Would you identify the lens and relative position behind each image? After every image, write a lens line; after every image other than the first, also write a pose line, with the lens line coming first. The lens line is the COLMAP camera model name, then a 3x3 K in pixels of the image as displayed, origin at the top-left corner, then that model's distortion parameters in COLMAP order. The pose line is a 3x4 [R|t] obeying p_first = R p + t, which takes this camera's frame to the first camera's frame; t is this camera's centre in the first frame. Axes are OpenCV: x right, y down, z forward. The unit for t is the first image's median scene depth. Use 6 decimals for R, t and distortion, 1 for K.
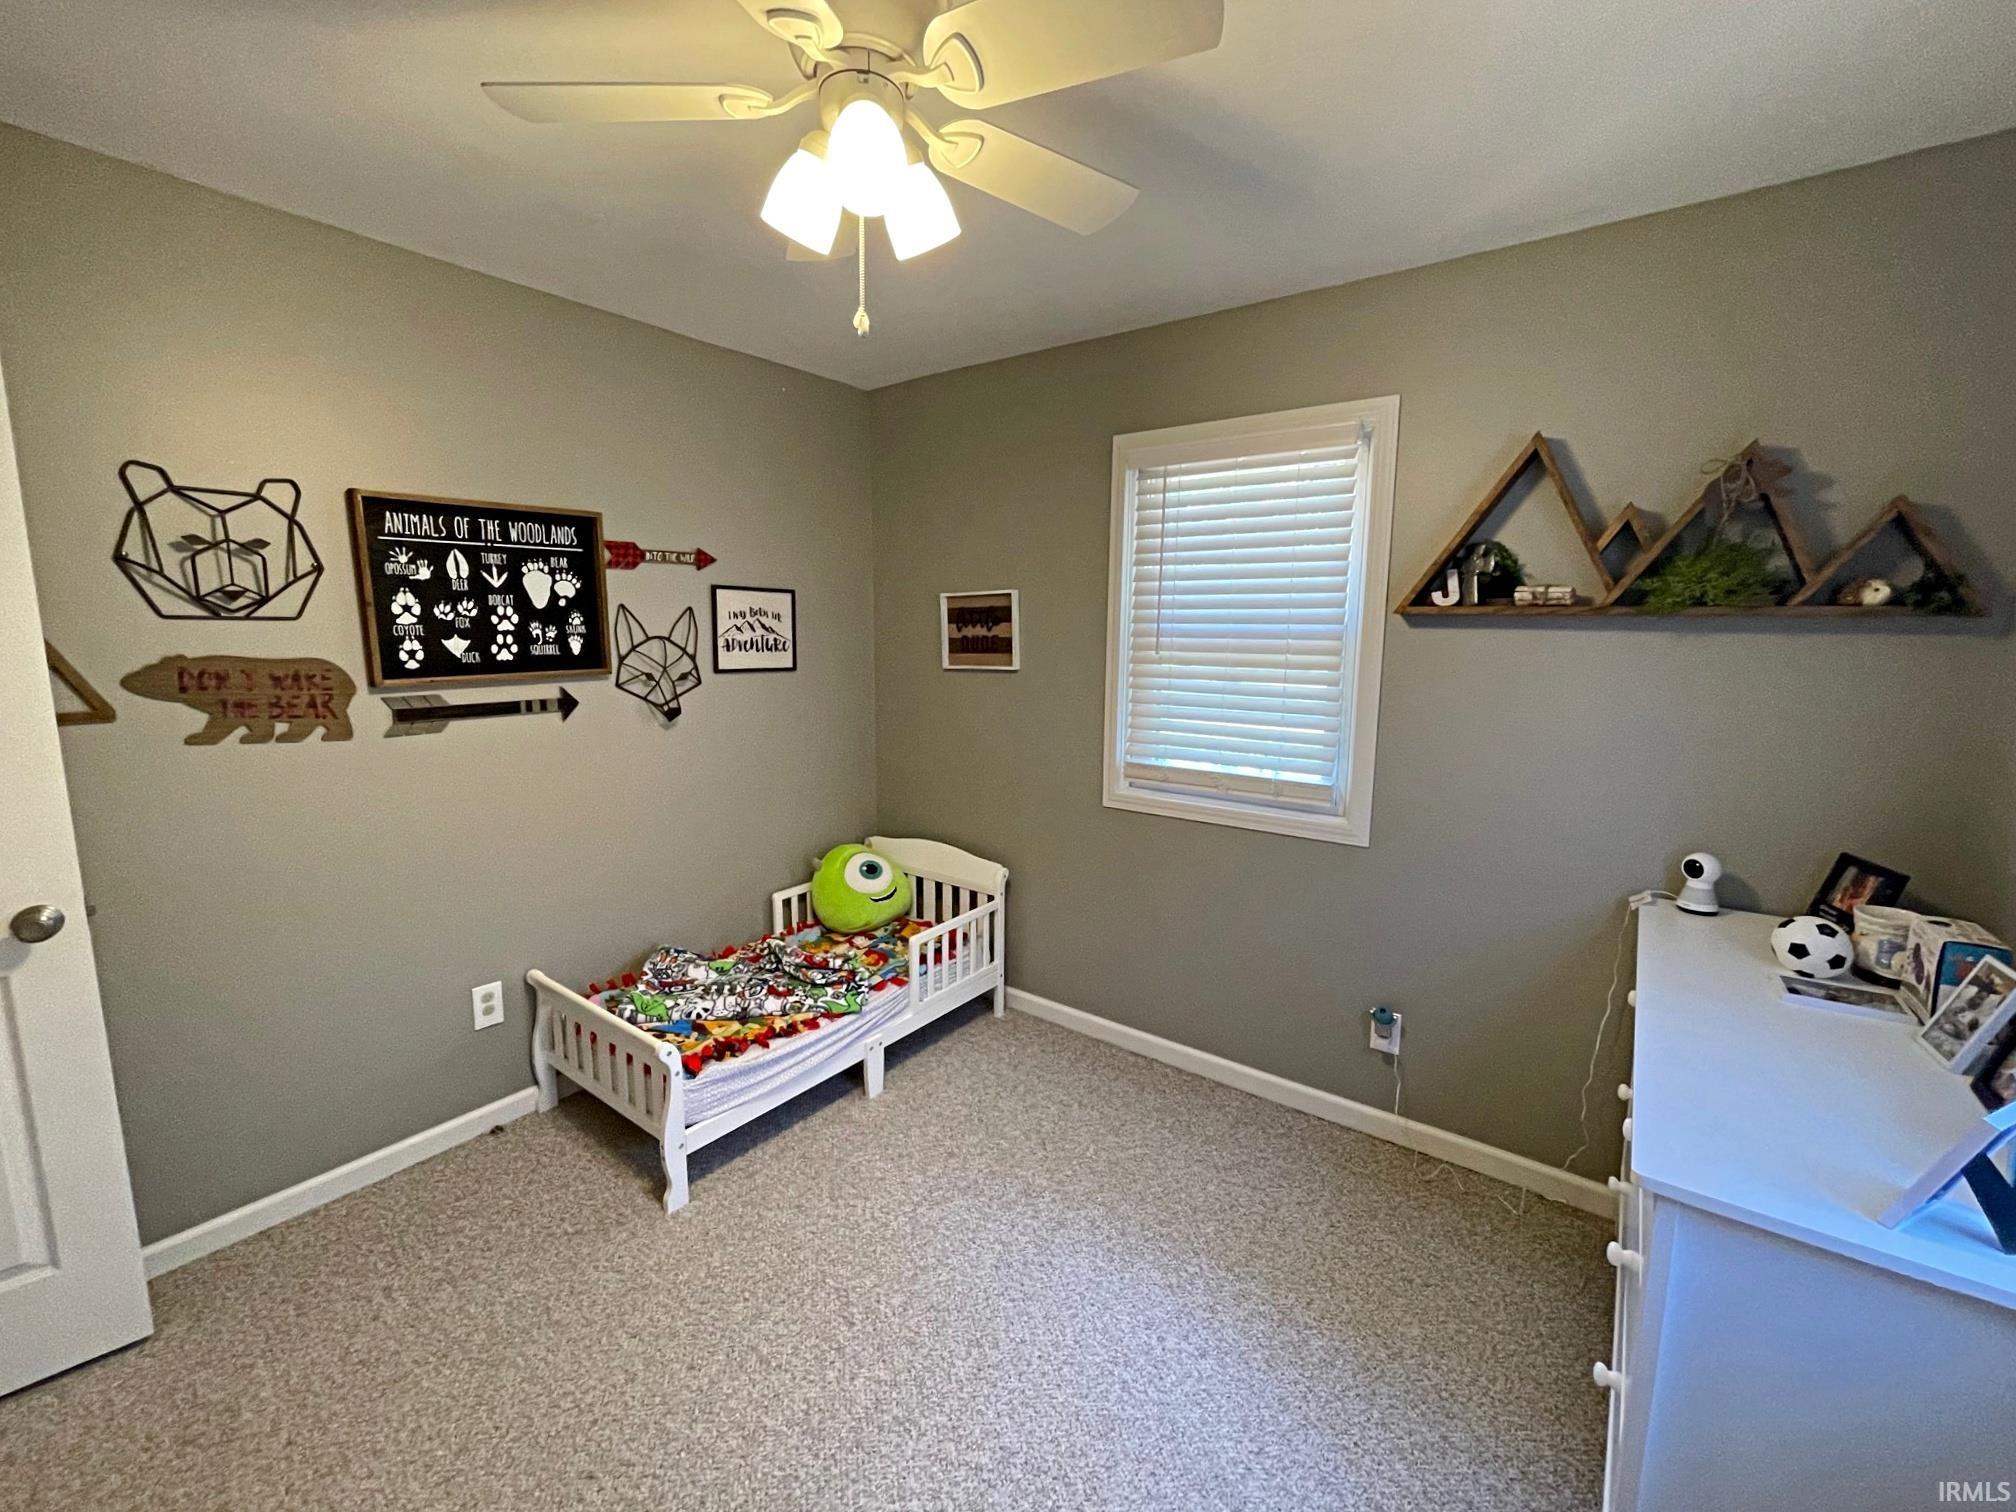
lens RADIAL K [[826.3, 0, 993.0], [0, 826.3, 752.6], [0, 0, 1]] dist [-0.008988, -0.000188]
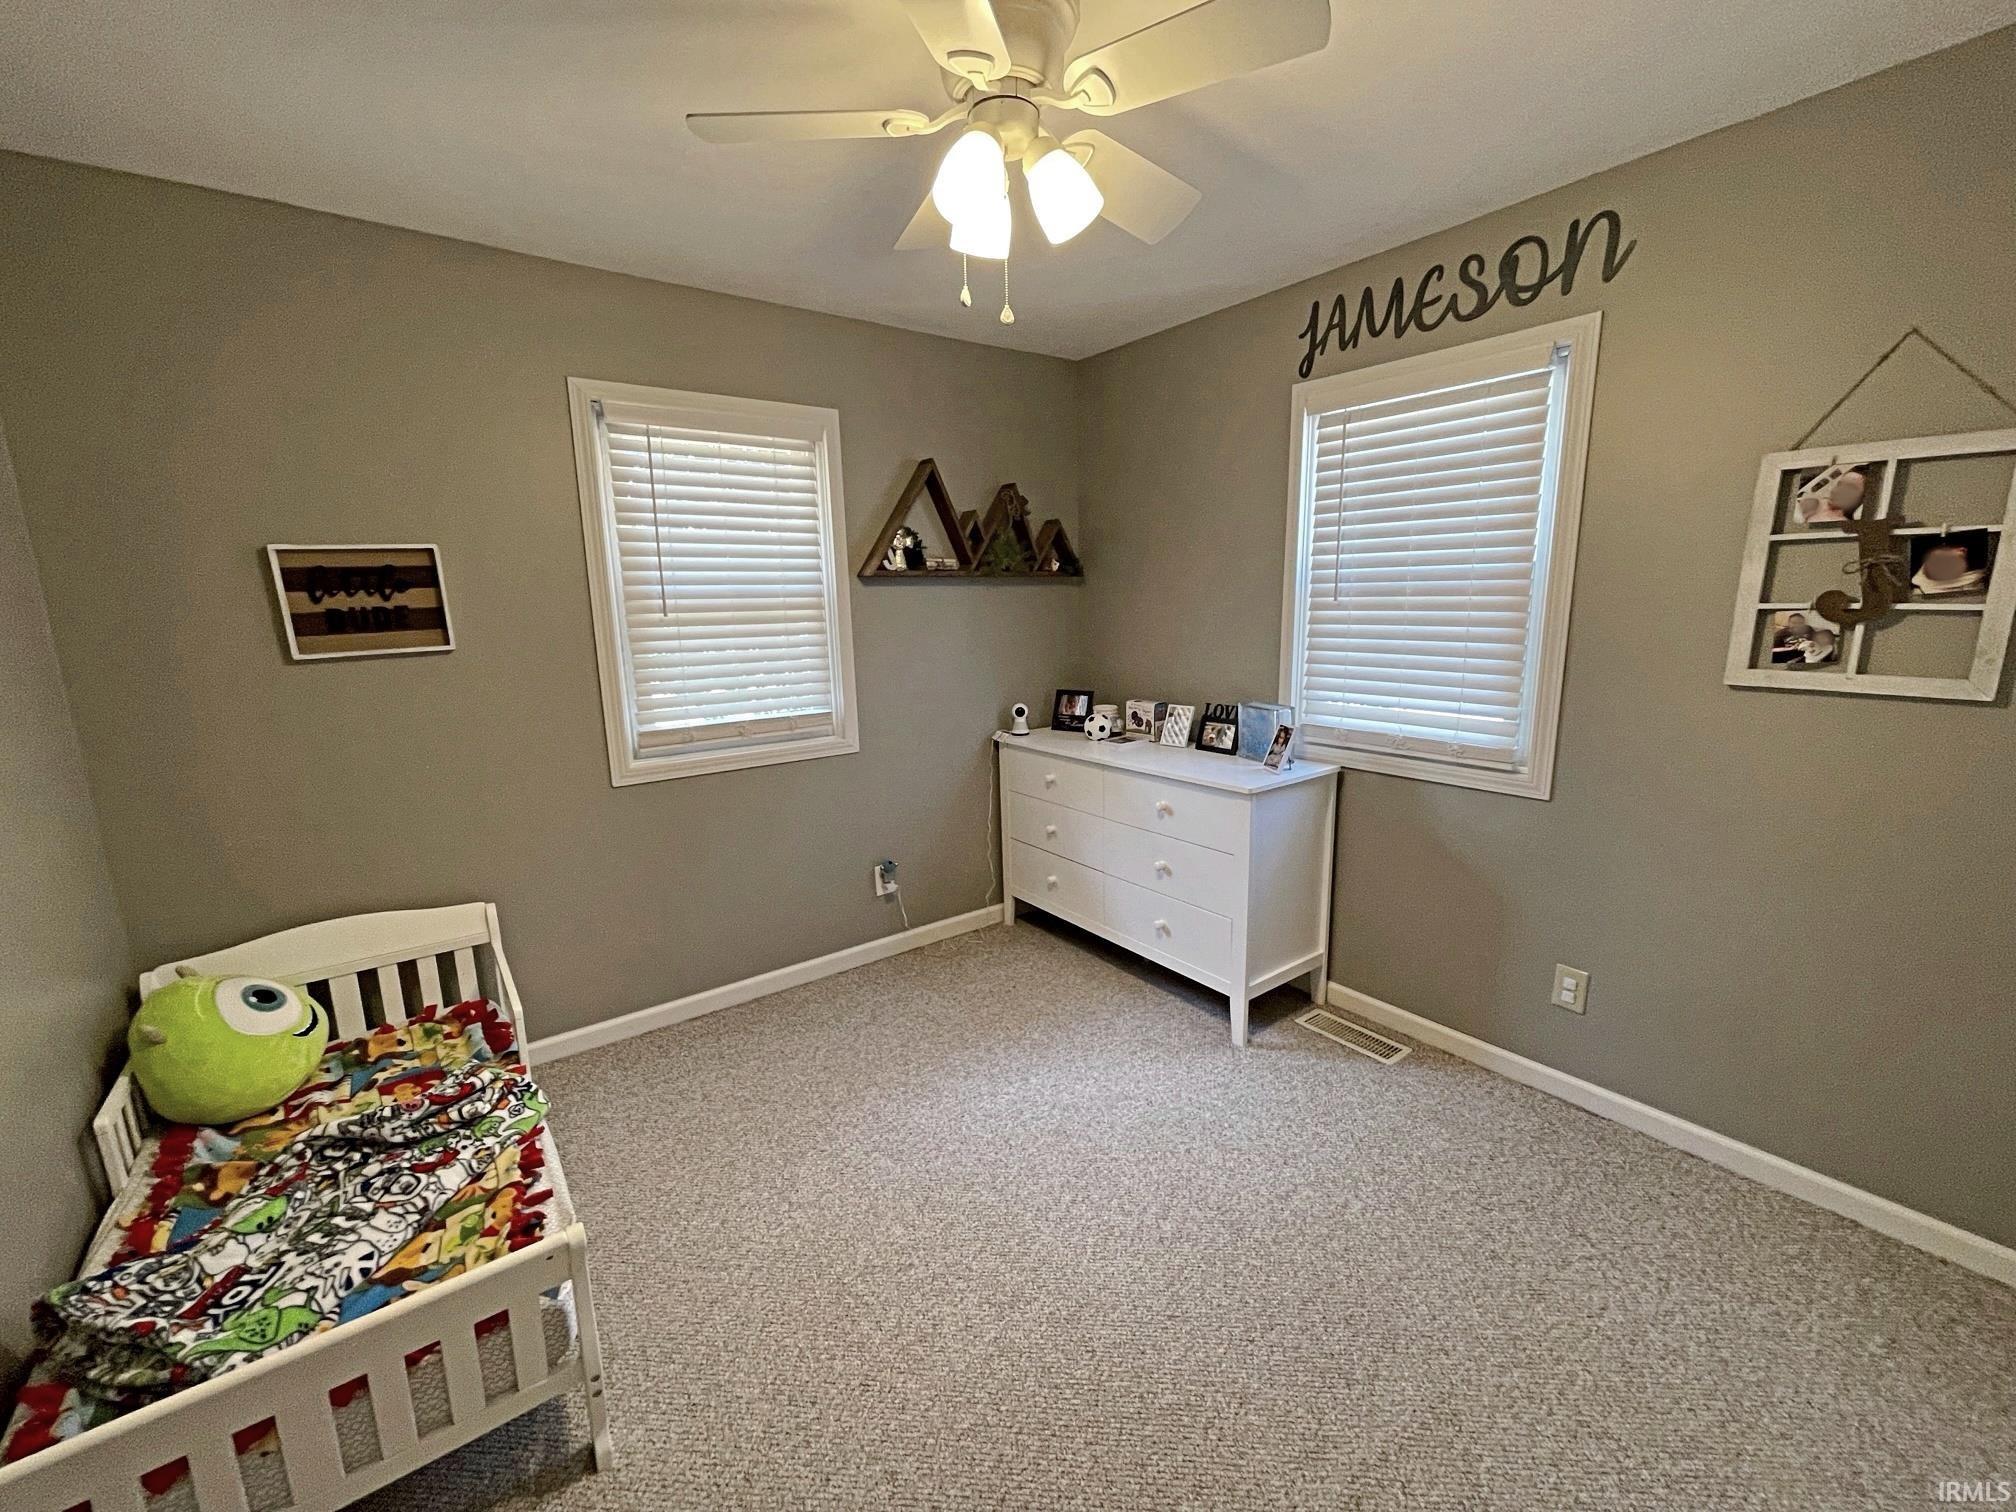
lens RADIAL K [[826.3, 0, 992.5], [0, 826.3, 755.1], [0, 0, 1]] dist [-0.008988, -0.000188]
pose [[0.268986, -0.193000, 0.943609, -0.668880], [0.168424, 0.974047, 0.151214, -0.041099], [-0.948304, 0.118252, 0.294511, 0.356501]]
